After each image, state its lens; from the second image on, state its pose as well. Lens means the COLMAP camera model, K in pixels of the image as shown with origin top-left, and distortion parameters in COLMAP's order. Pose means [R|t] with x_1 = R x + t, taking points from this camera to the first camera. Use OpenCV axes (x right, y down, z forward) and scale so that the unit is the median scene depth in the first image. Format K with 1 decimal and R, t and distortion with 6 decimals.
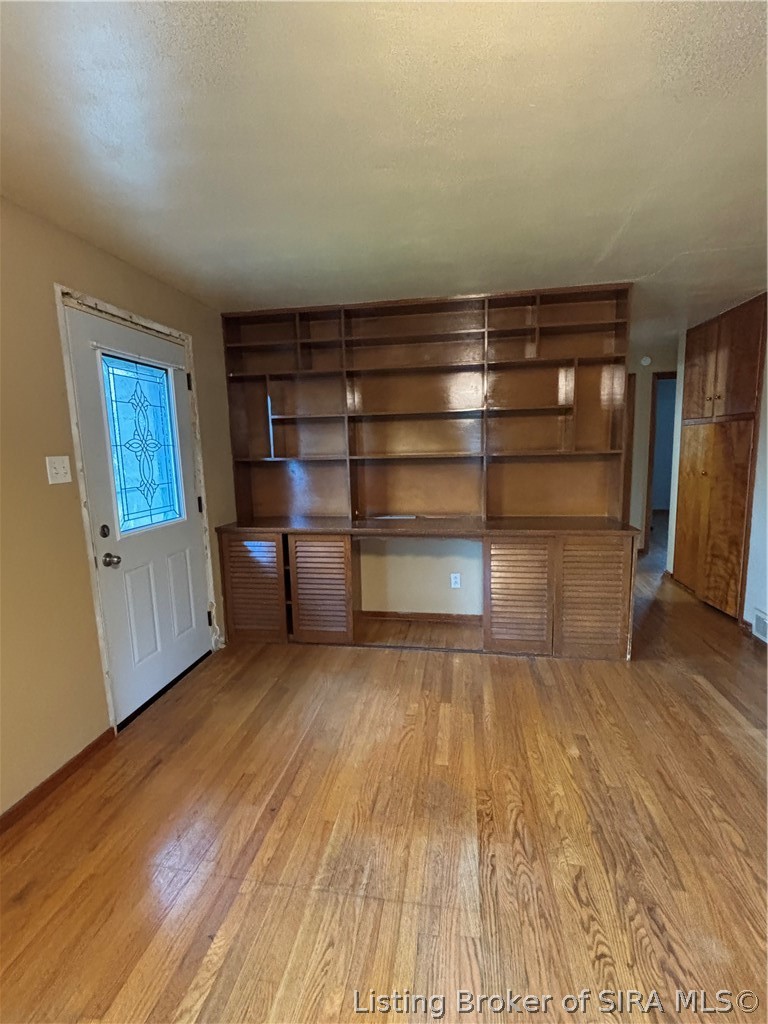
lens RADIAL K [[462.9, 0, 385.5], [0, 462.9, 509.8], [0, 0, 1]] dist [0.000540, 0.000097]
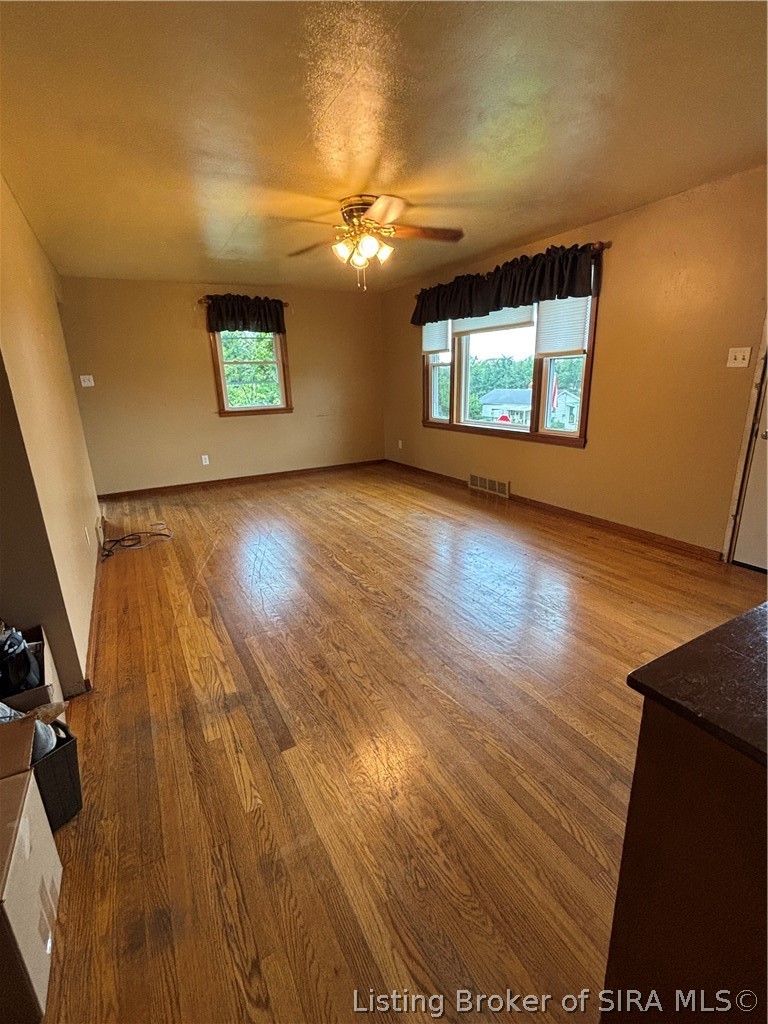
lens RADIAL K [[462.9, 0, 385.5], [0, 462.9, 509.8], [0, 0, 1]] dist [0.000540, 0.000097]
pose [[-0.783080, 0.227530, -0.578806, 1.089219], [-0.030892, 0.915295, 0.401598, -0.195351], [0.621154, 0.332364, -0.709720, 1.486041]]
